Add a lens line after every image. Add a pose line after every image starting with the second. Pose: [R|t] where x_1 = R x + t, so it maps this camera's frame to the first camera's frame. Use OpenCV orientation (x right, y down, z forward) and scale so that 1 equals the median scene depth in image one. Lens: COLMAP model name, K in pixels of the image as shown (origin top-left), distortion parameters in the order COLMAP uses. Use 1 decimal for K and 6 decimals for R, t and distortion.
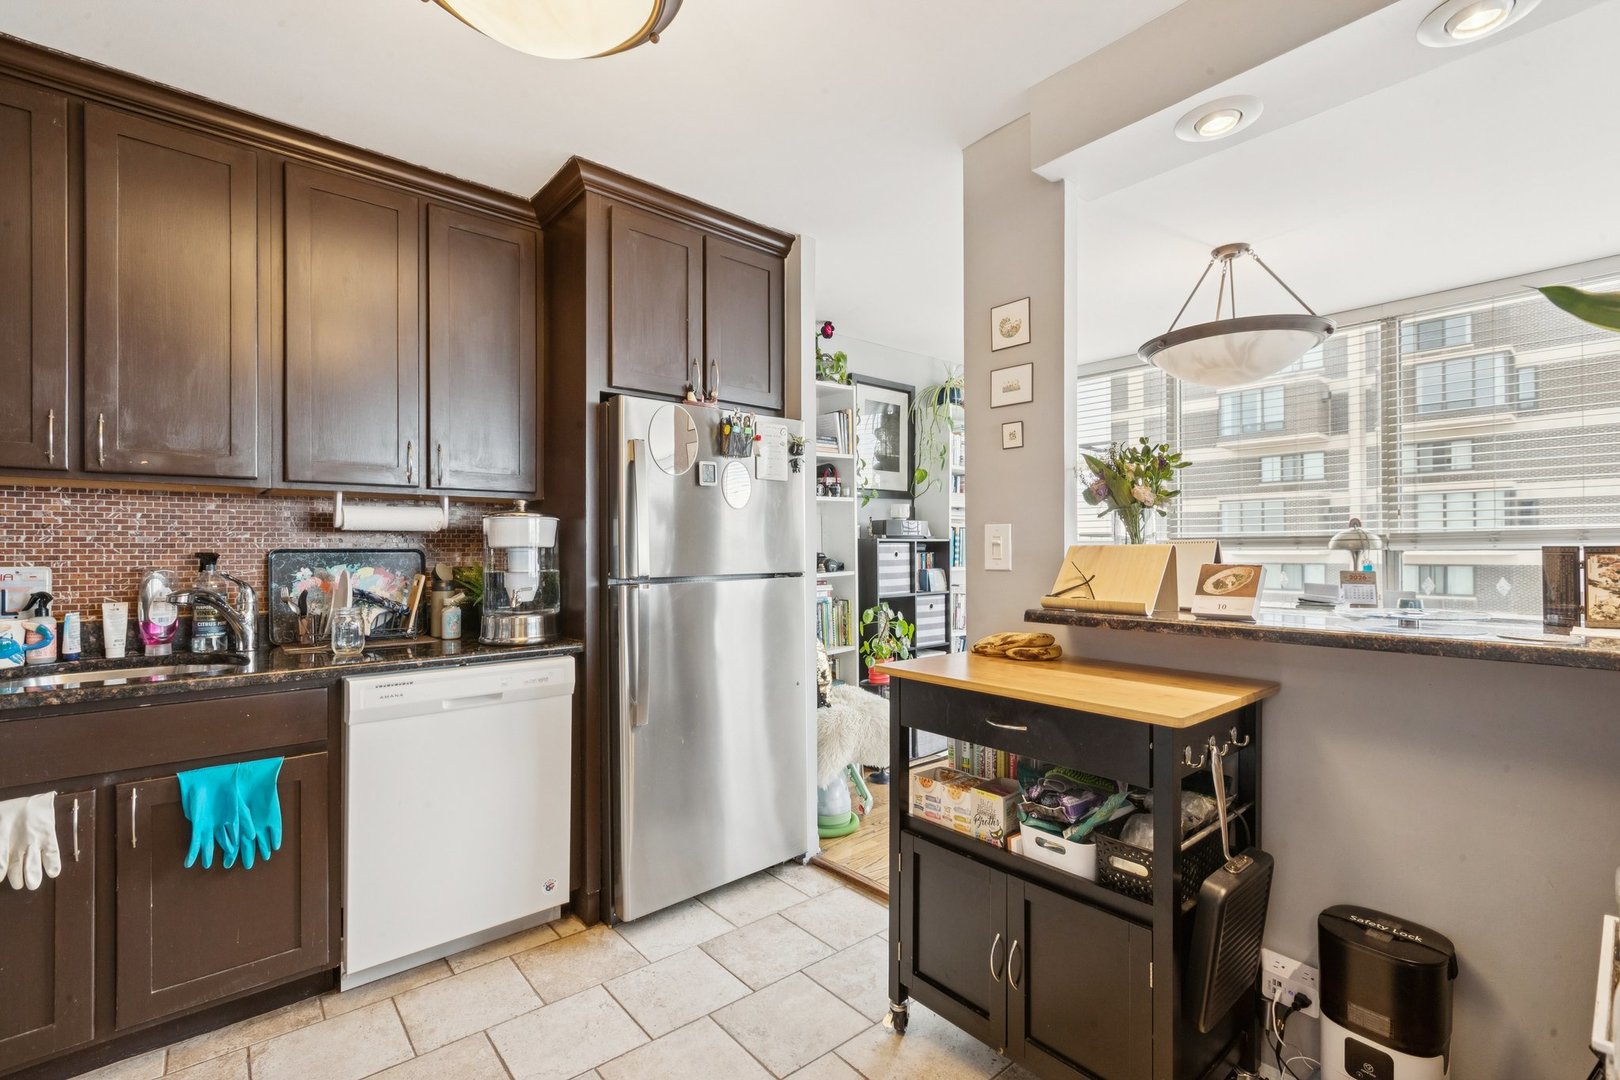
lens RADIAL K [[708.3, 0, 810.0], [0, 708.3, 540.0], [0, 0, 1]] dist [-0.000576, -0.000049]
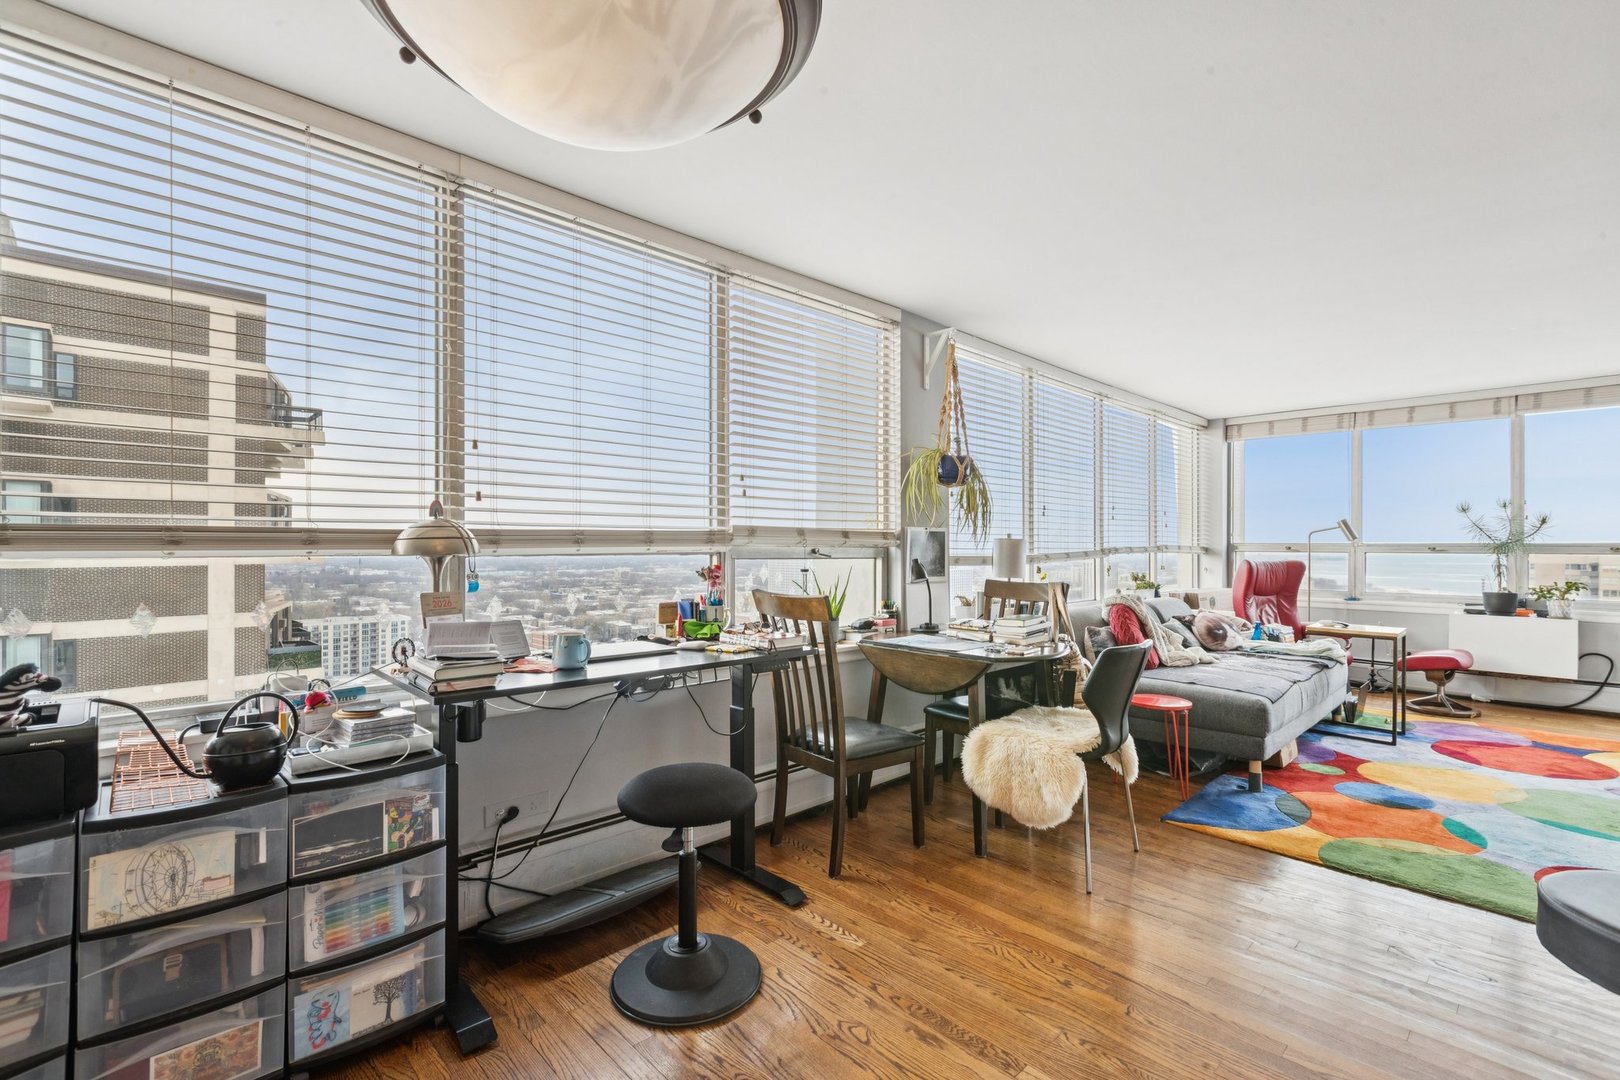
lens RADIAL K [[723.3, 0, 808.4], [0, 723.3, 546.8], [0, 0, 1]] dist [-0.000332, 0.000151]
pose [[-0.050193, 0.005975, 0.998722, 0.206283], [-0.015636, 0.999855, -0.006768, 0.007205], [-0.998617, -0.015956, -0.050092, 0.884165]]
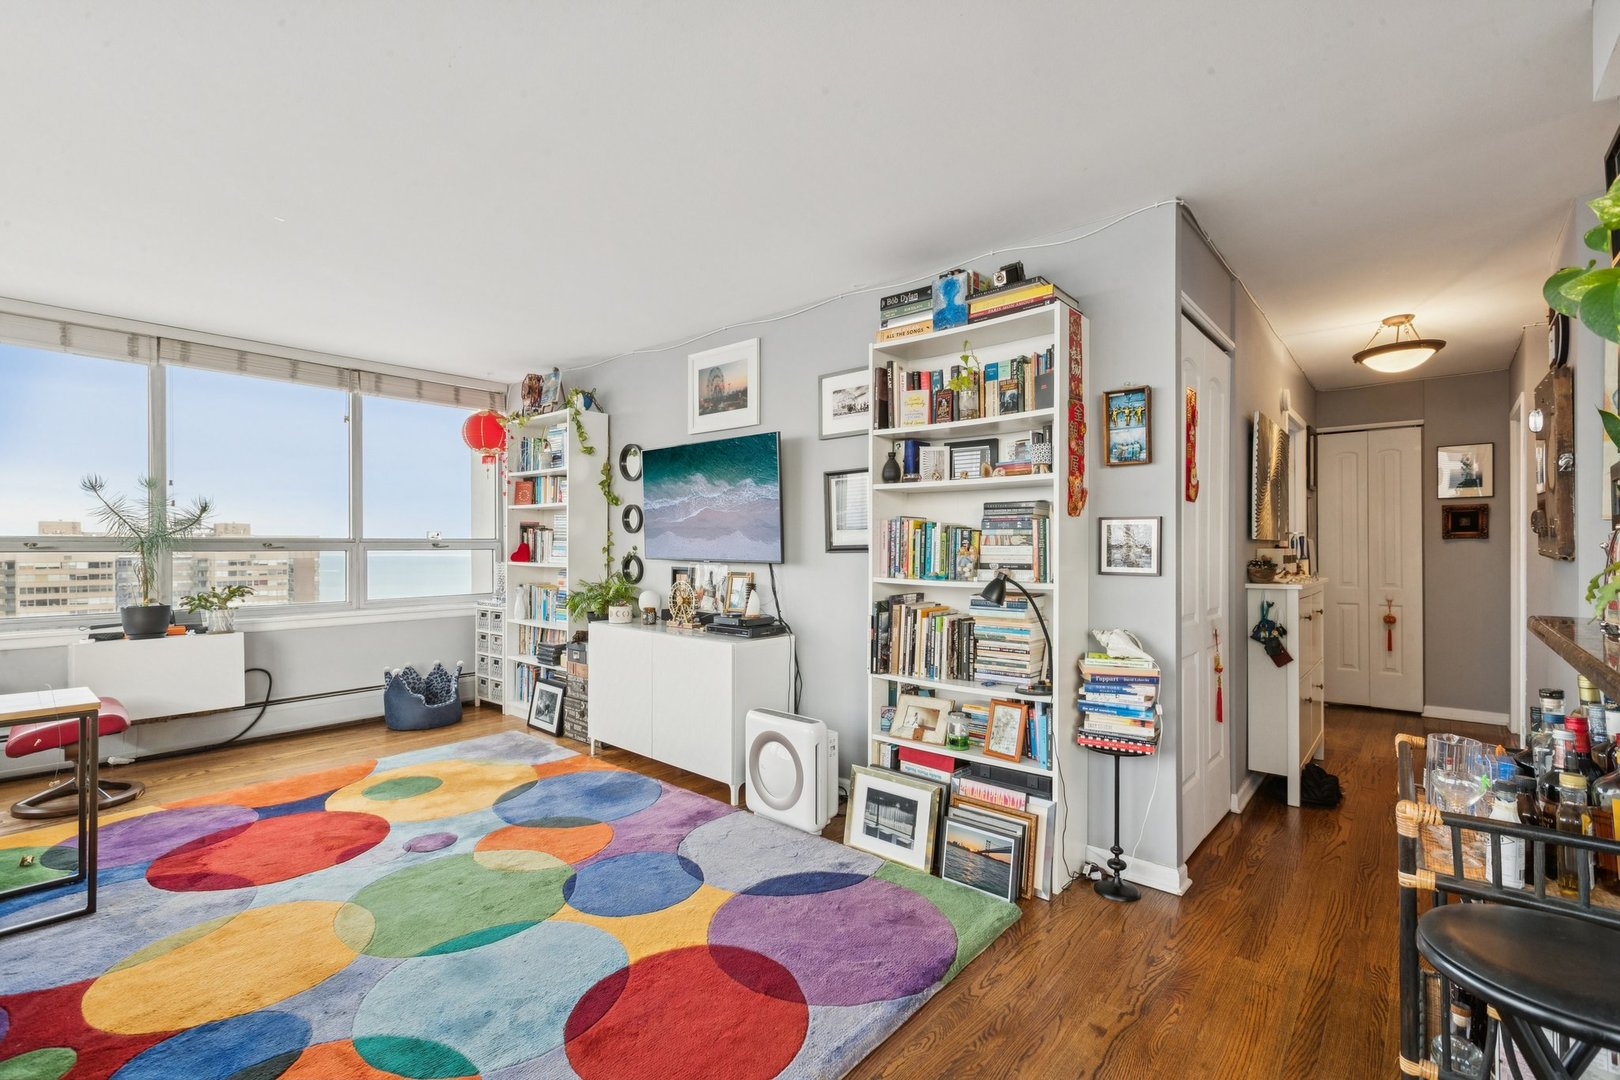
lens RADIAL K [[723.3, 0, 808.4], [0, 723.3, 546.8], [0, 0, 1]] dist [-0.000332, 0.000151]
pose [[-0.989574, 0.008487, -0.143776, 0.962862], [0.009937, 0.999907, -0.009365, -0.000178], [0.143683, -0.010696, -0.989566, 0.504061]]
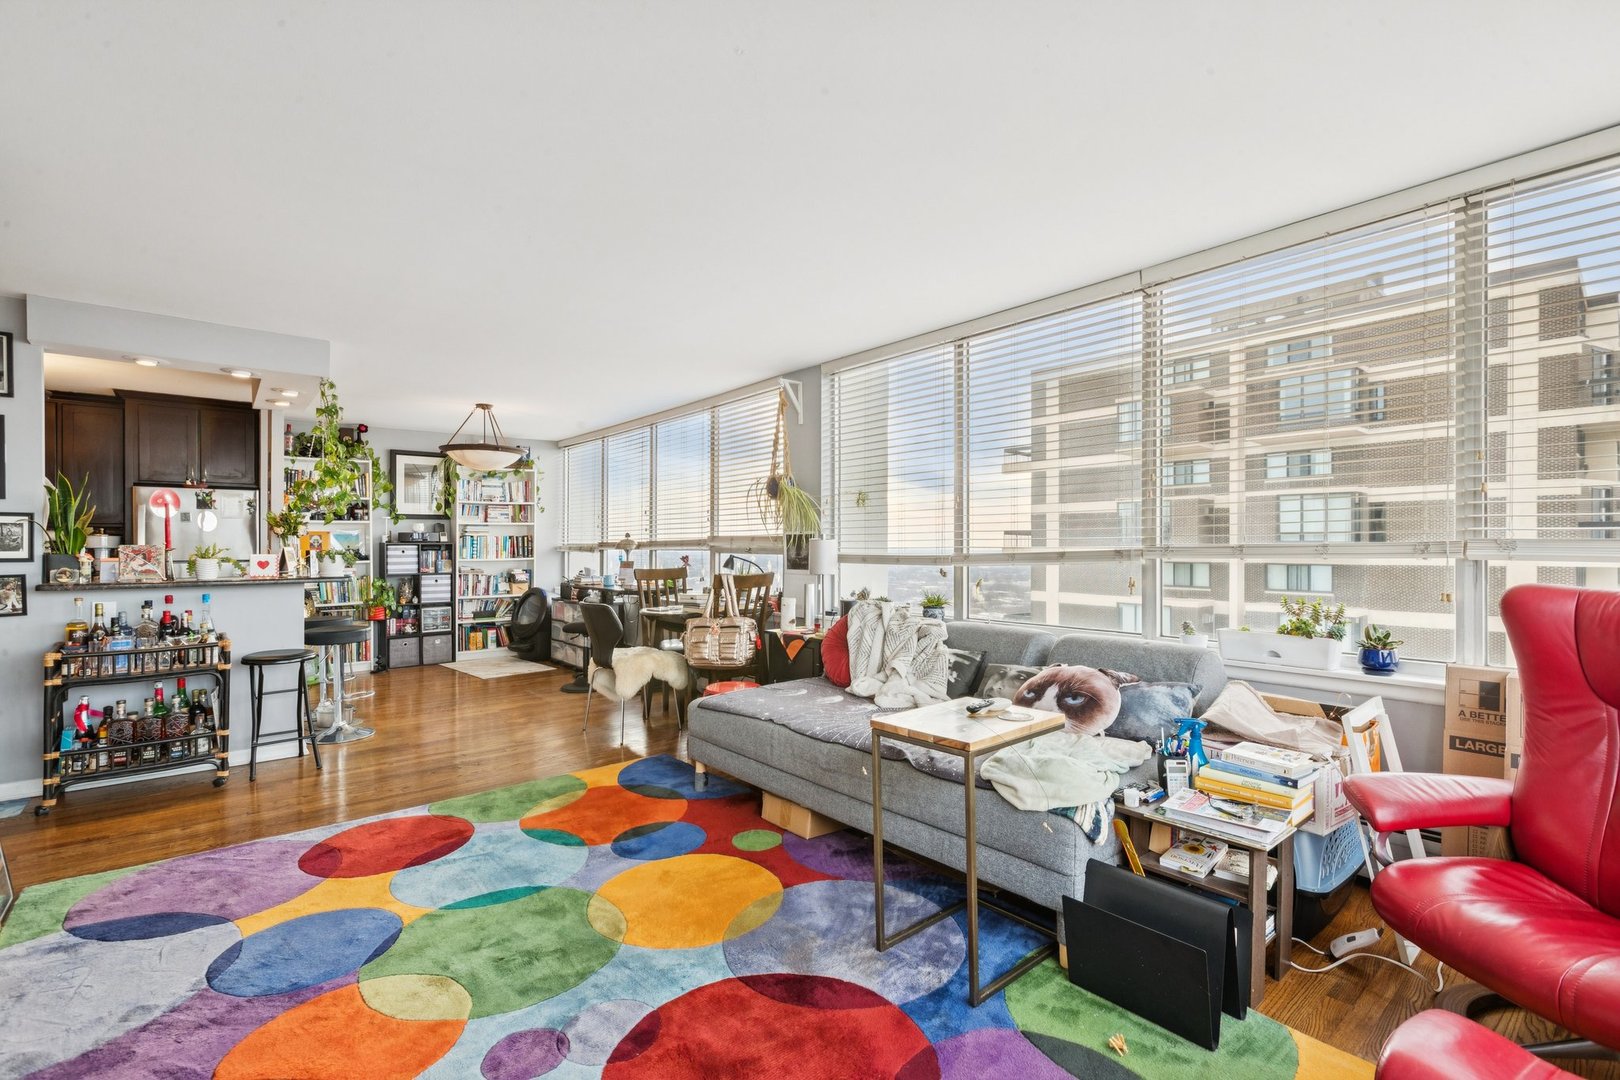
lens RADIAL K [[723.3, 0, 808.4], [0, 723.3, 546.8], [0, 0, 1]] dist [-0.000332, 0.000151]
pose [[0.999854, 0.003521, -0.016741, 1.561751], [-0.003302, 0.999909, 0.013079, -0.025553], [0.016785, -0.013021, 0.999774, -1.103102]]
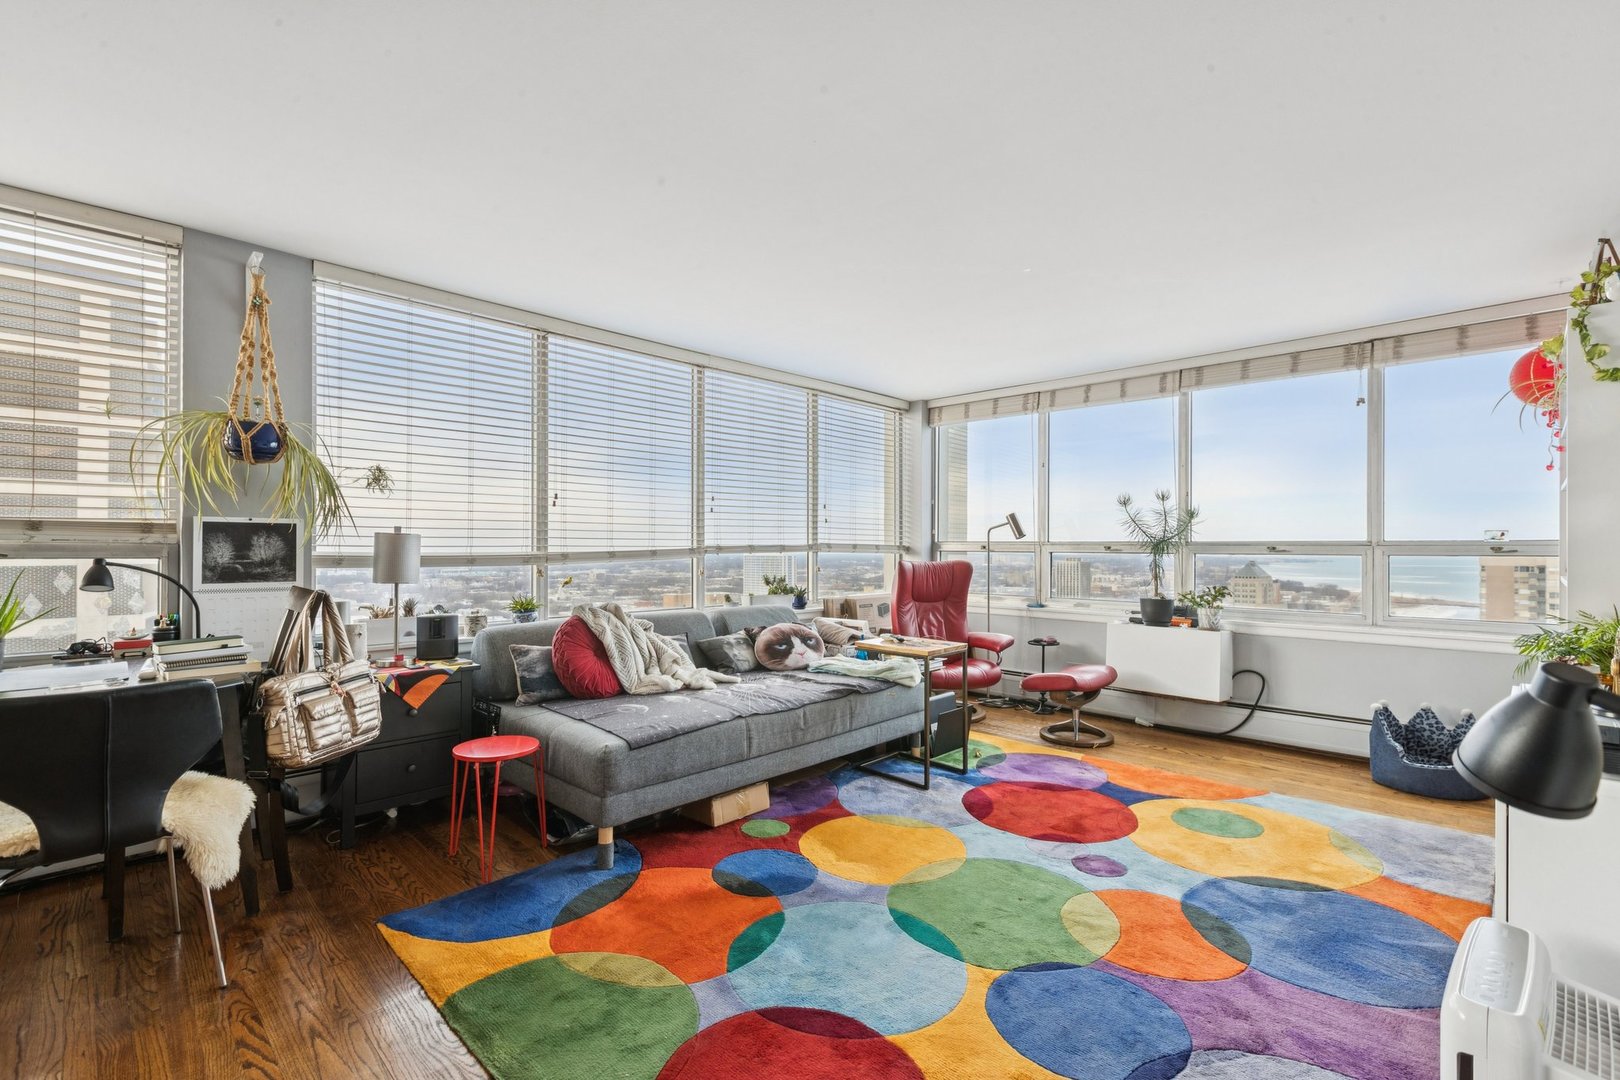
lens RADIAL K [[723.3, 0, 808.4], [0, 723.3, 546.8], [0, 0, 1]] dist [-0.000332, 0.000151]
pose [[-0.080447, 0.007685, 0.996729, 0.447074], [-0.017304, 0.999809, -0.009106, -0.002813], [-0.996609, -0.017980, -0.080298, -0.095186]]
